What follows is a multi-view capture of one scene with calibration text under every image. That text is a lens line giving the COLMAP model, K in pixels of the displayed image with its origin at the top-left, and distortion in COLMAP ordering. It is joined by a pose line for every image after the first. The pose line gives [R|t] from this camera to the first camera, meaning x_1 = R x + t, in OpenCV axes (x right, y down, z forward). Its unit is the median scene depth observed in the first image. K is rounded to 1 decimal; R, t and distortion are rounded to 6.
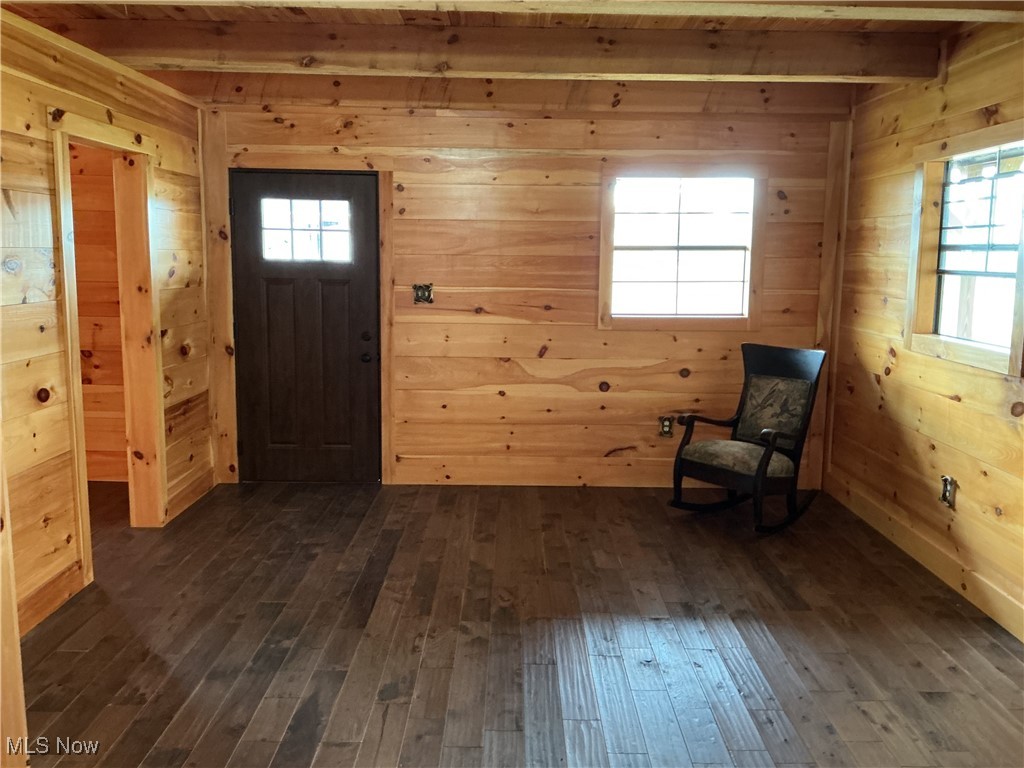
lens RADIAL K [[843.4, 0, 512.0], [0, 843.4, 384.0], [0, 0, 1]] dist [0.134901, -0.267906]
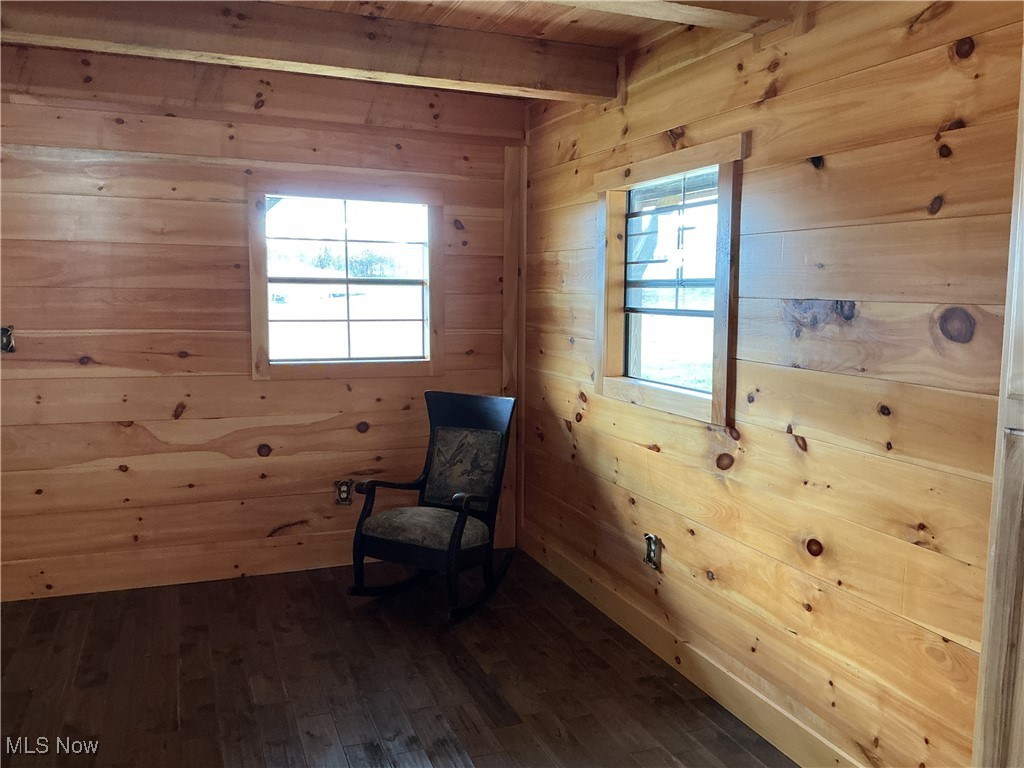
lens RADIAL K [[843.4, 0, 512.0], [0, 843.4, 384.0], [0, 0, 1]] dist [0.134901, -0.267906]
pose [[0.932017, -0.038291, 0.360385, 0.043052], [0.052000, 0.998243, -0.028416, -0.026949], [-0.358663, 0.045224, 0.932371, 0.167959]]
